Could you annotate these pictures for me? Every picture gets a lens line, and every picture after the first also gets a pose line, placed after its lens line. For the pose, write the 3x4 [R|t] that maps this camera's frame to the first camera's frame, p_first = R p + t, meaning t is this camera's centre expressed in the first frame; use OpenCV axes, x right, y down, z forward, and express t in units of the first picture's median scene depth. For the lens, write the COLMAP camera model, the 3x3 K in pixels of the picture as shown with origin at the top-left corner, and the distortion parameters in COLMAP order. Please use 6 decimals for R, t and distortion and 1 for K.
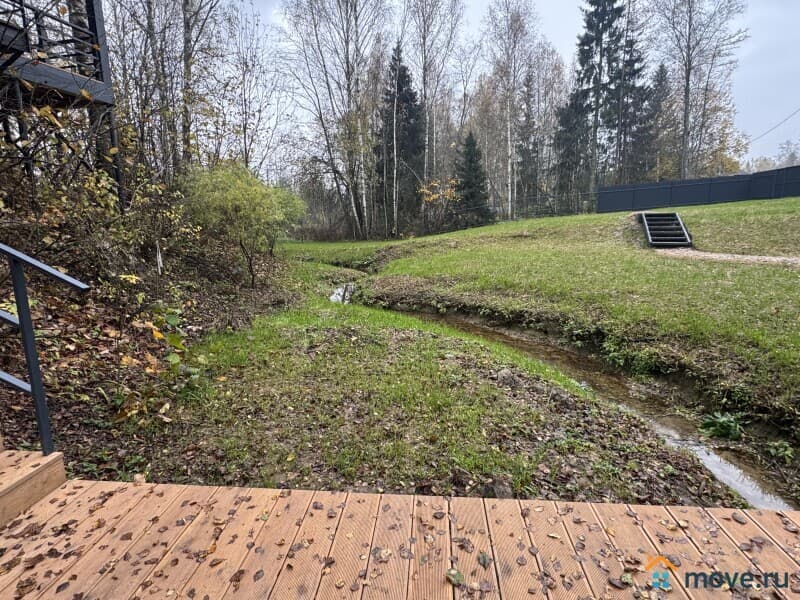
lens RADIAL K [[436.0, 0, 401.2], [0, 436.0, 302.3], [0, 0, 1]] dist [-0.003607, 0.000937]
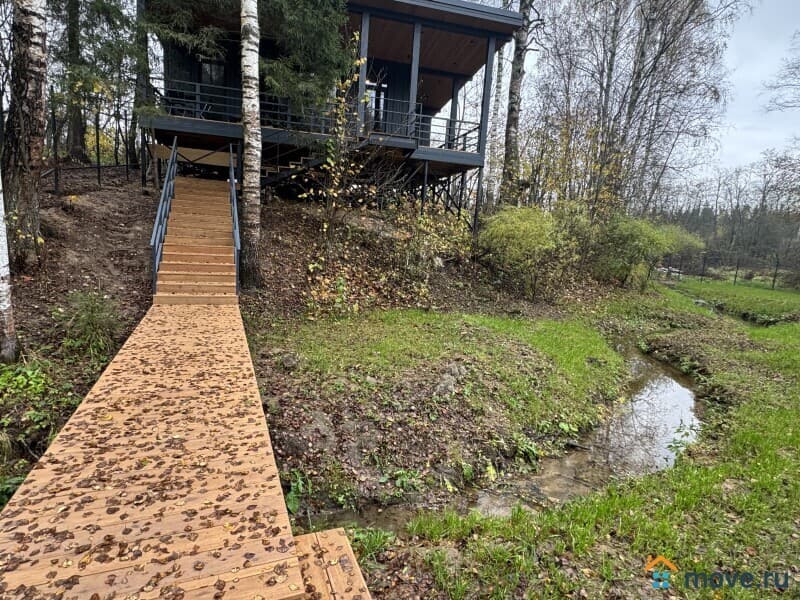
lens RADIAL K [[436.0, 0, 397.0], [0, 436.0, 299.2], [0, 0, 1]] dist [-0.003607, 0.000937]
pose [[0.452115, 0.180242, -0.873559, 1.519570], [-0.242327, 0.967355, 0.074177, -0.106553], [0.858411, 0.178150, 0.481033, 0.216088]]
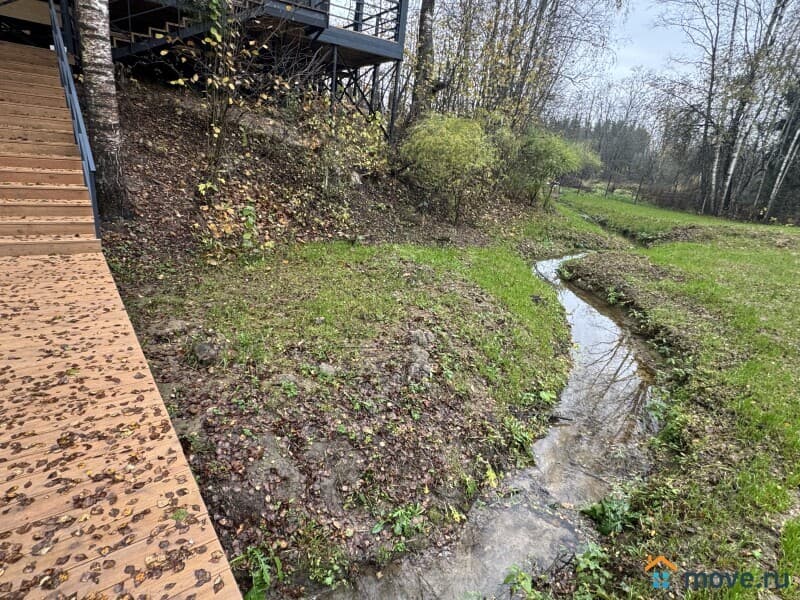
lens RADIAL K [[436.0, 0, 399.3], [0, 436.0, 298.9], [0, 0, 1]] dist [-0.003607, 0.000937]
pose [[0.664776, 0.339401, -0.665492, 1.055261], [-0.264930, 0.940044, 0.214778, -0.155502], [0.698488, 0.033530, 0.714836, 0.236271]]
